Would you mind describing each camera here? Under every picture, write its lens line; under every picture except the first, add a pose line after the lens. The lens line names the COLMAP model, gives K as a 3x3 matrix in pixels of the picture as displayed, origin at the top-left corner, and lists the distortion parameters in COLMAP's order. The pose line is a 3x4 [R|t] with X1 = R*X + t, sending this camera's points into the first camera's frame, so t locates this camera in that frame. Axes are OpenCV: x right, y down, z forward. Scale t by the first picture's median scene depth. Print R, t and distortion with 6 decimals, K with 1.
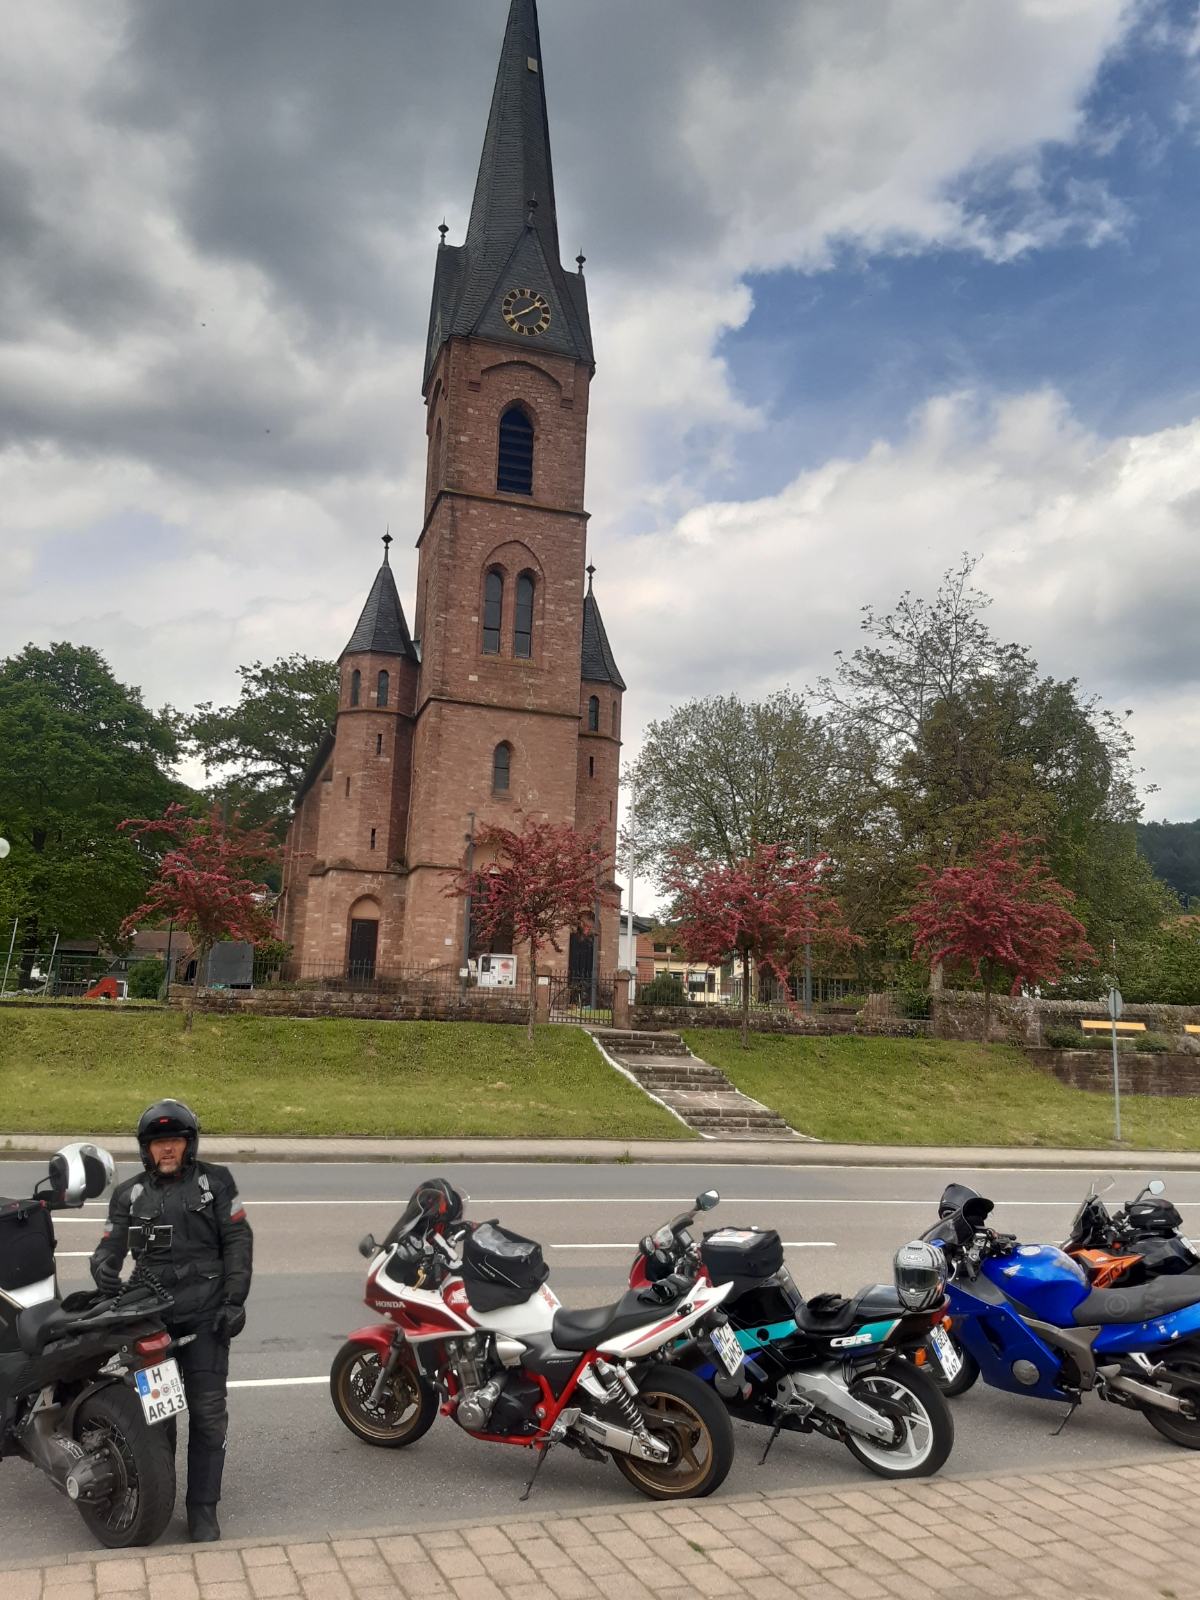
lens RADIAL K [[1221.4, 0, 599.1], [0, 1221.4, 912.6], [0, 0, 1]] dist [0.113107, -0.200331]
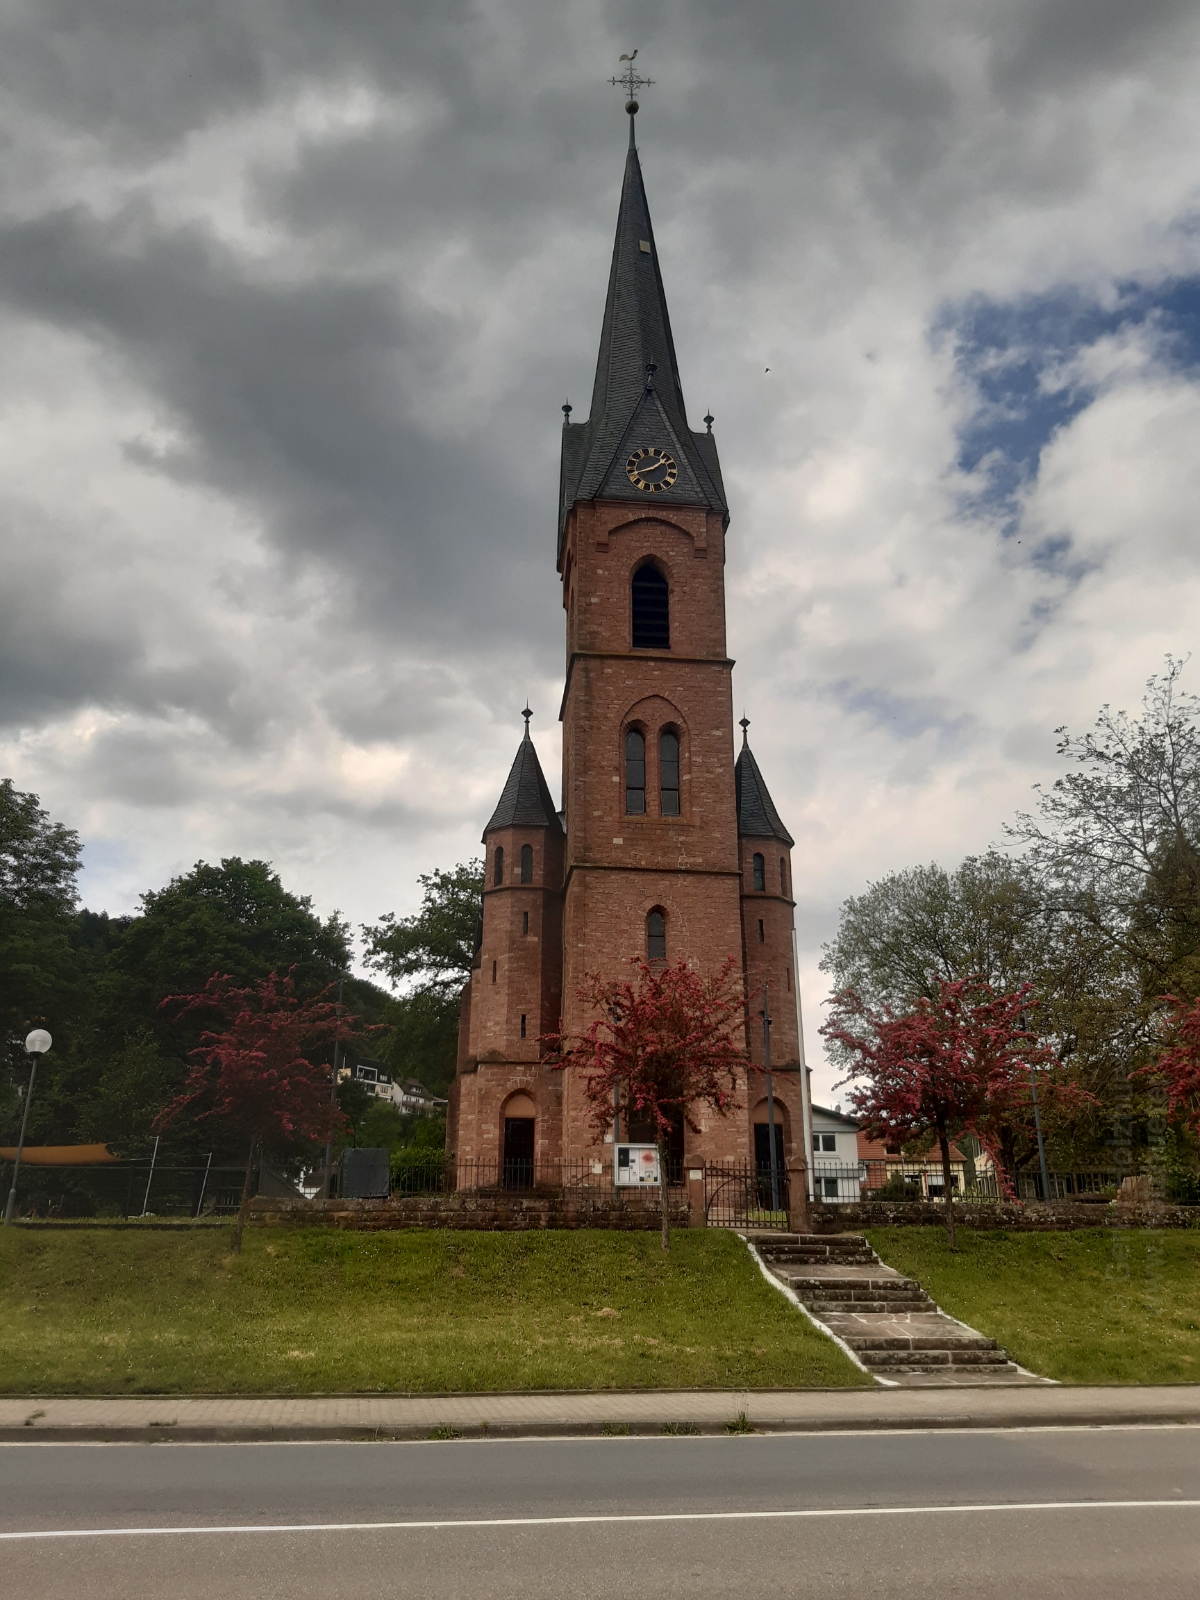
lens RADIAL K [[1232.5, 0, 598.6], [0, 1232.5, 871.5], [0, 0, 1]] dist [0.111455, -0.282540]
pose [[0.982812, -0.086248, -0.163222, 0.031171], [0.052366, 0.978085, -0.201514, 0.015850], [0.177025, 0.189503, 0.965790, 0.110348]]
